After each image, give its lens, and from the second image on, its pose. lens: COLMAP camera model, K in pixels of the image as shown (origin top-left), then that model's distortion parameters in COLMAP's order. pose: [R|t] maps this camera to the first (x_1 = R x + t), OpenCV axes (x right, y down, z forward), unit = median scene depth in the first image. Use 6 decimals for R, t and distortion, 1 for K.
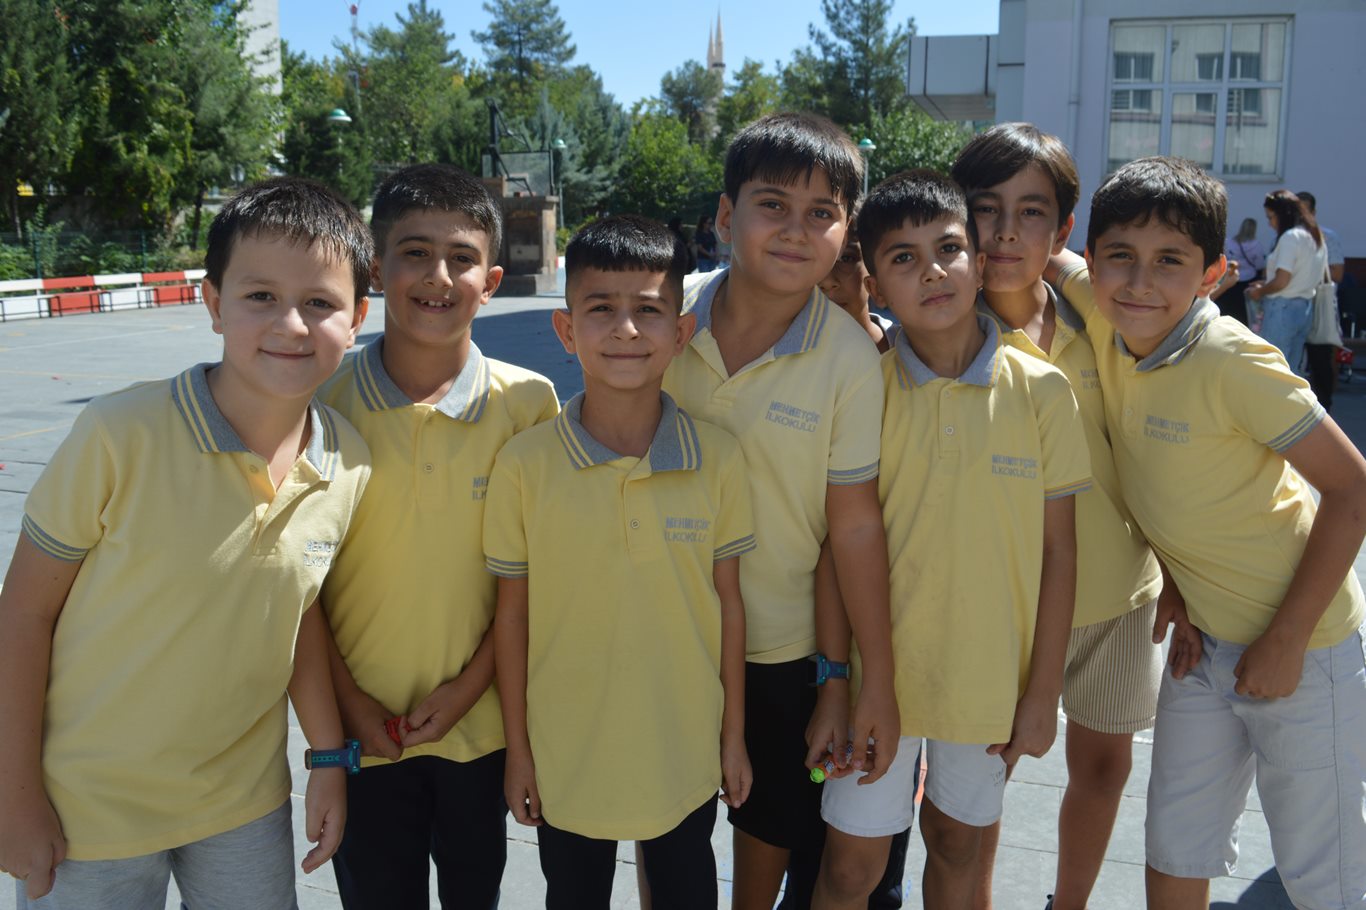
lens RADIAL K [[1096.9, 0, 709.6], [0, 1096.9, 434.6], [0, 0, 1]] dist [-0.089661, 0.023121]
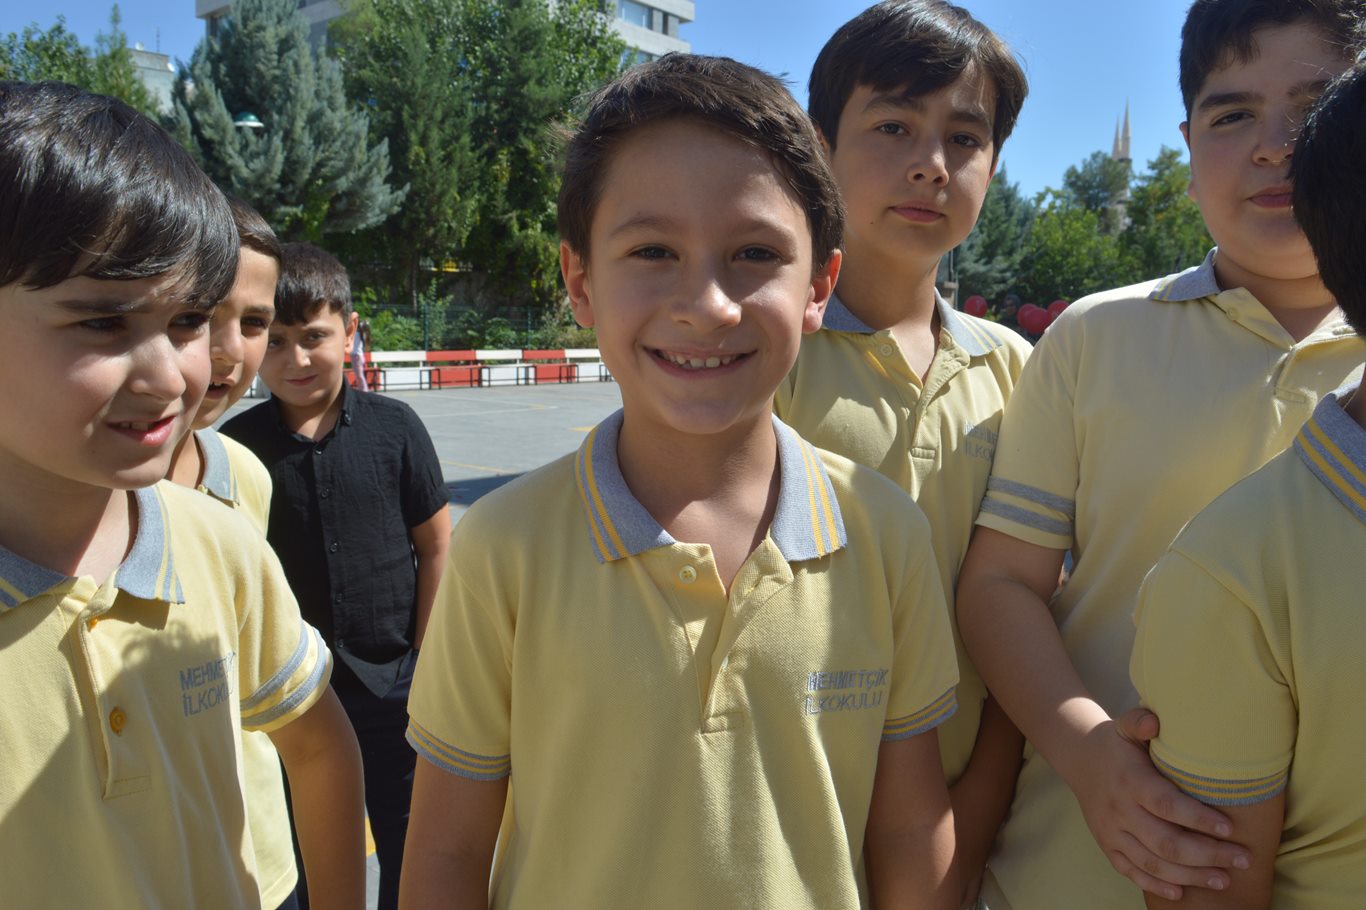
lens RADIAL K [[1096.9, 0, 694.2], [0, 1096.9, 419.0], [0, 0, 1]] dist [-0.089661, 0.023121]
pose [[0.934709, 0.049246, -0.351985, -0.022528], [-0.084135, 0.992864, -0.084513, -0.014431], [0.345312, 0.108609, 0.932182, 0.112739]]
